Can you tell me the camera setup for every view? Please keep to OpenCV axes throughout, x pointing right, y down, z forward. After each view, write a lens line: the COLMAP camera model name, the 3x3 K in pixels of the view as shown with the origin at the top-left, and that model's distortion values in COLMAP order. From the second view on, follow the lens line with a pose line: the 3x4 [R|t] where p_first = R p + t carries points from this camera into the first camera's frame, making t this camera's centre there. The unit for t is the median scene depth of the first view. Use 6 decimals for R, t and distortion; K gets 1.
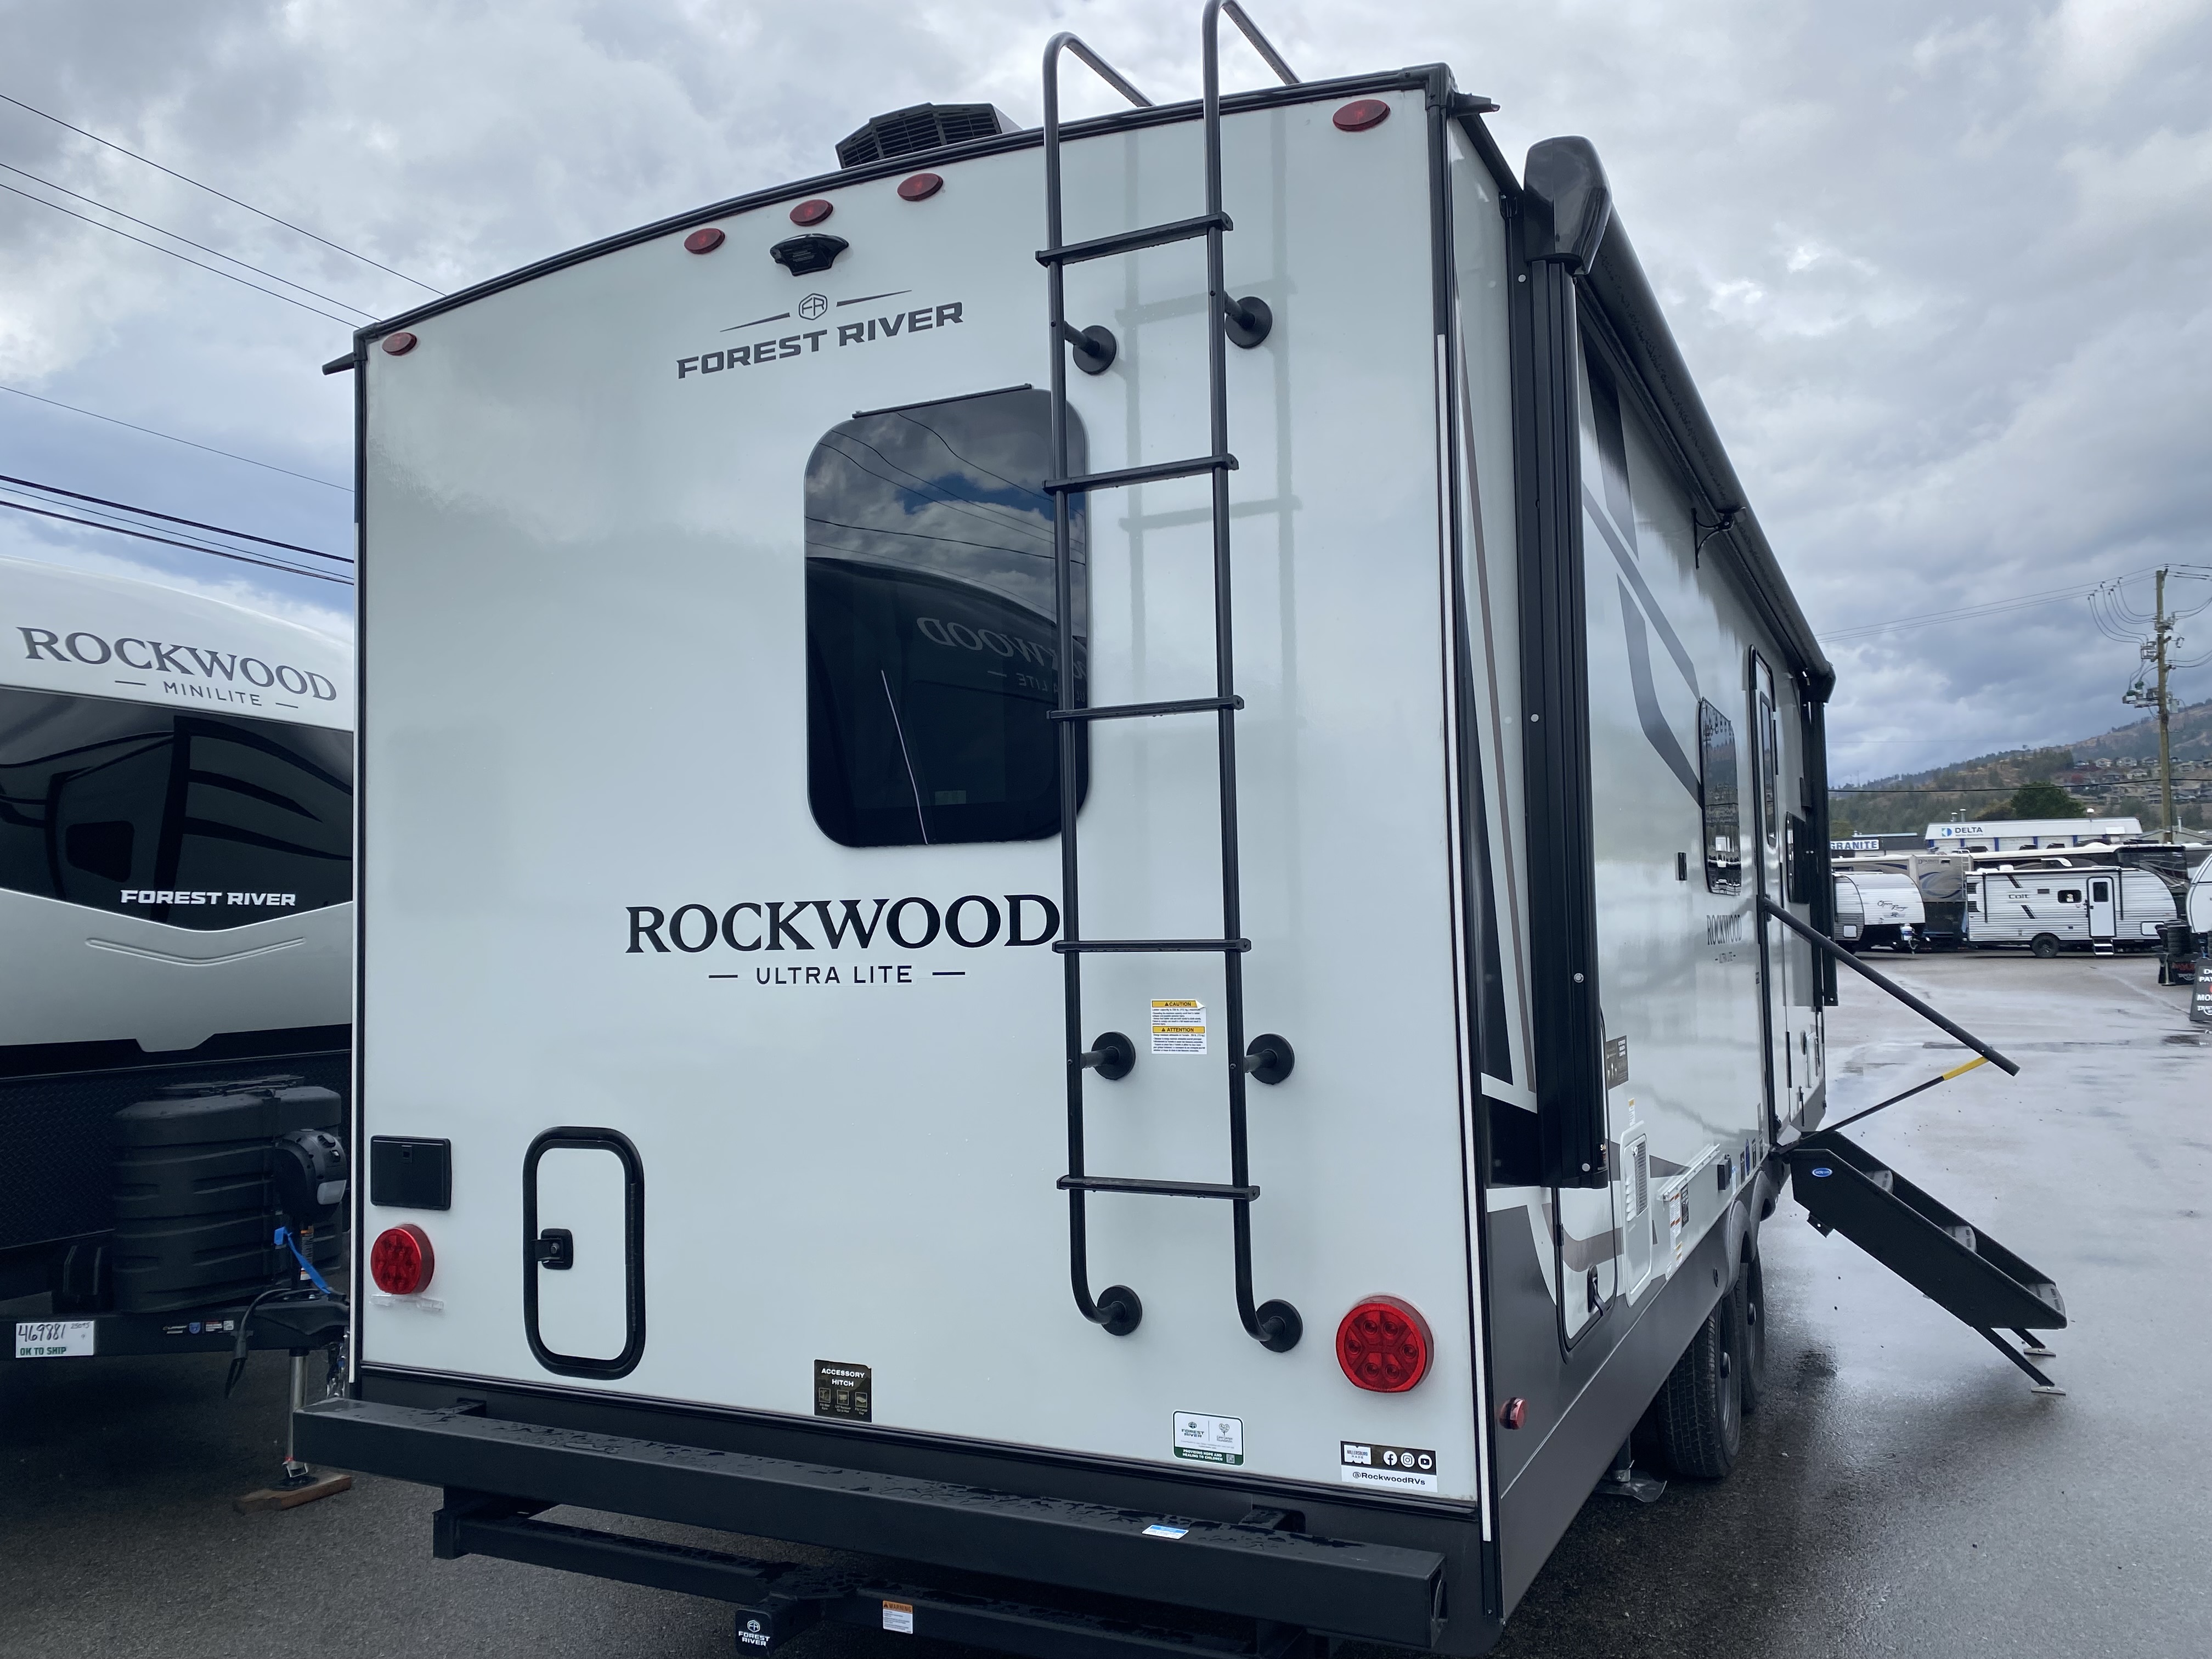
lens RADIAL K [[1659.4, 0, 1106.0], [0, 1659.4, 829.5], [0, 0, 1]] dist [0.009155, -0.001805]
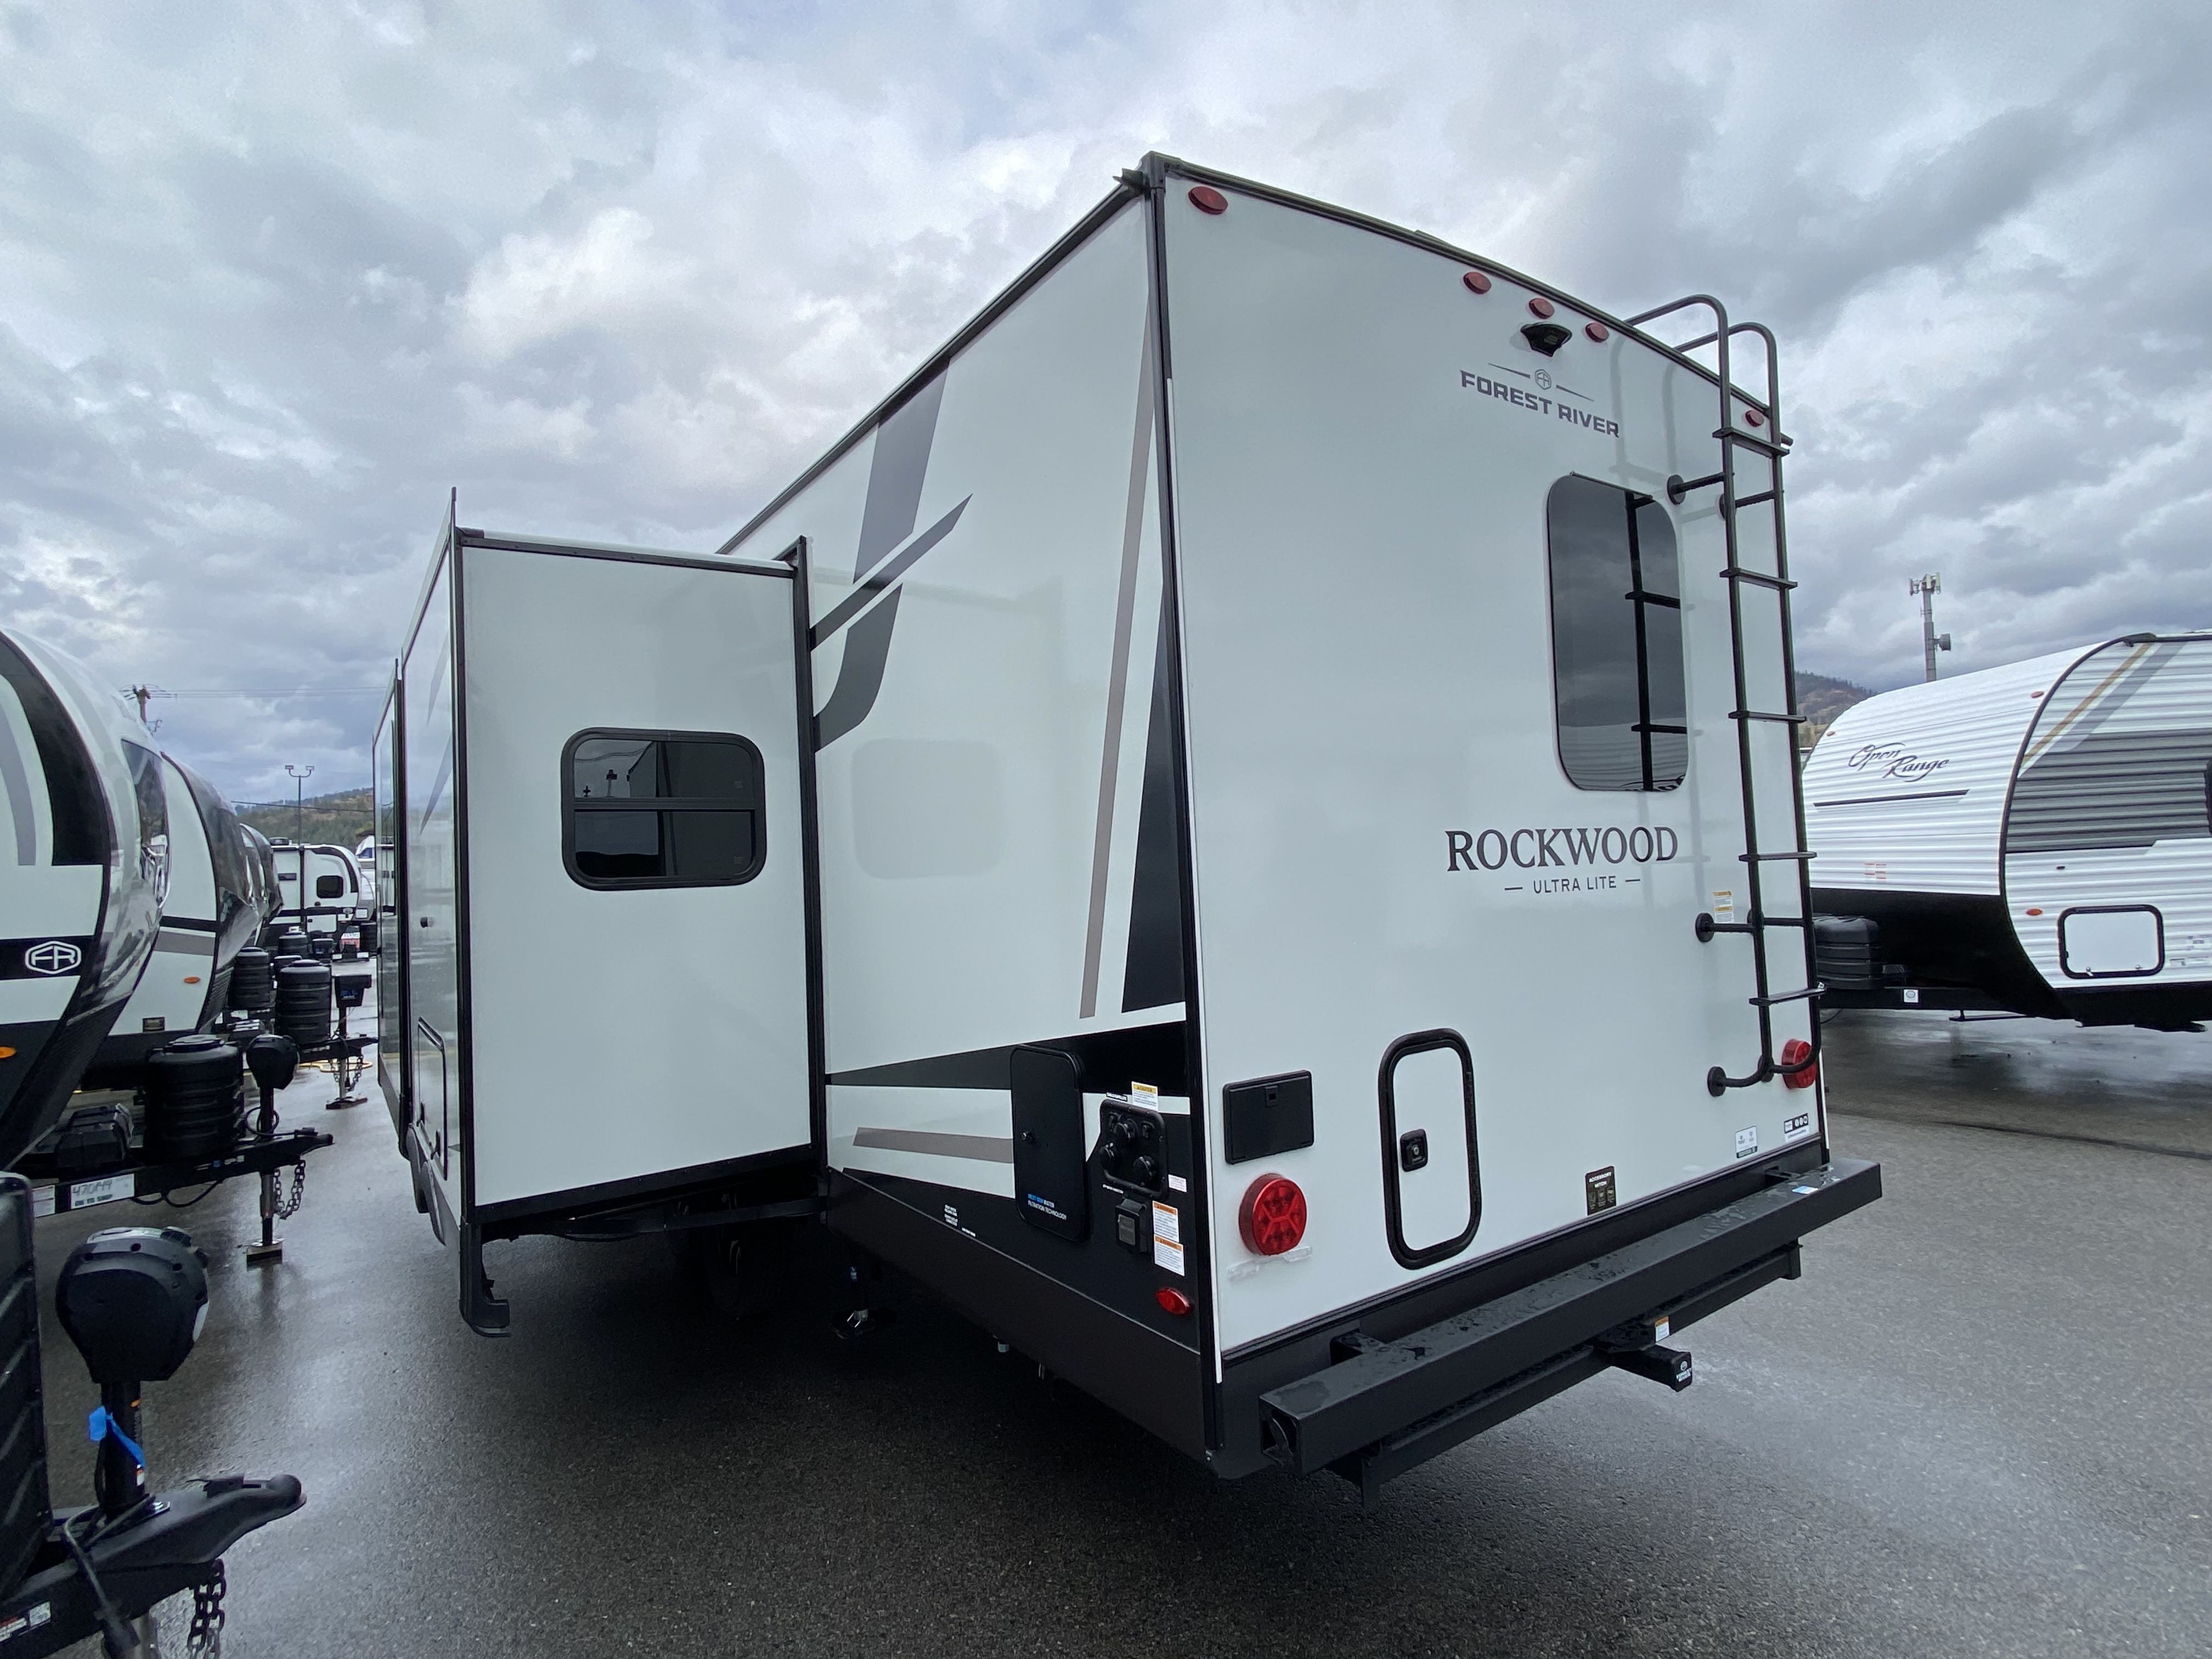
lens RADIAL K [[1109.2, 0, 1109.3], [0, 1109.2, 829.1], [0, 0, 1]] dist [0.000863, 0.000249]
pose [[0.507875, 0.035305, 0.860707, -1.093159], [-0.021586, 0.999368, -0.028256, 0.074335], [-0.861160, -0.004228, 0.508316, 0.844217]]
